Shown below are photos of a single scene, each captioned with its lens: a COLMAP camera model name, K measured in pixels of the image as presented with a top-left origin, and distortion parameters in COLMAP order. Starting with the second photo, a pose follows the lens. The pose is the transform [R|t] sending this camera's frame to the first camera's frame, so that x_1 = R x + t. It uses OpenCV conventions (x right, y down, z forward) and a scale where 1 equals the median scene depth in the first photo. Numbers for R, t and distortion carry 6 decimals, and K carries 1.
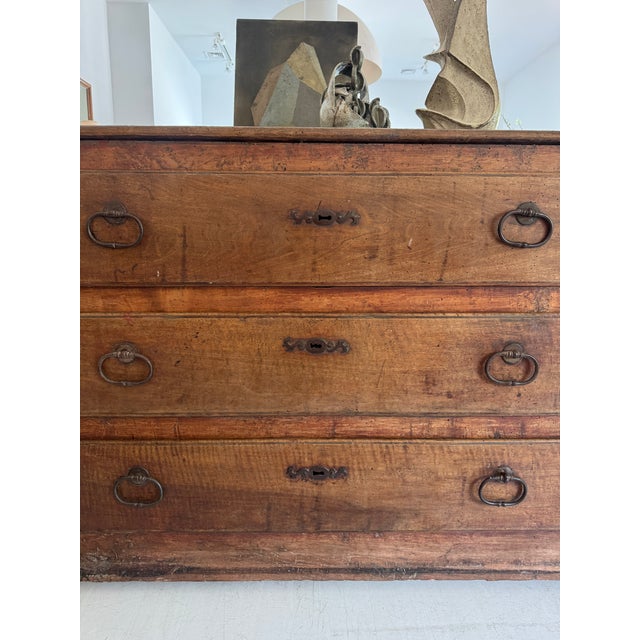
lens RADIAL K [[455.1, 0, 318.3], [0, 455.1, 322.3], [0, 0, 1]] dist [0.096537, -0.172875]
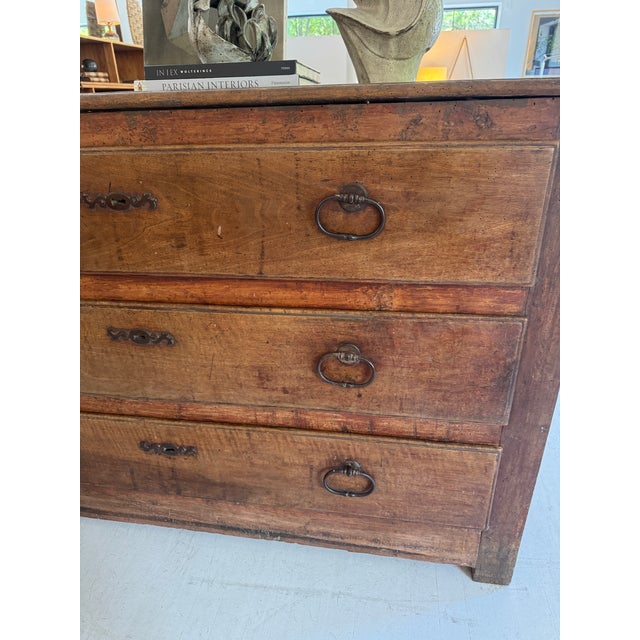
lens RADIAL K [[455.1, 0, 318.3], [0, 455.1, 322.3], [0, 0, 1]] dist [0.096537, -0.172875]
pose [[0.984152, 0.047645, -0.170809, 0.488644], [-0.000618, 0.964145, 0.265375, -0.215766], [0.177328, -0.261063, 0.948894, 0.162978]]
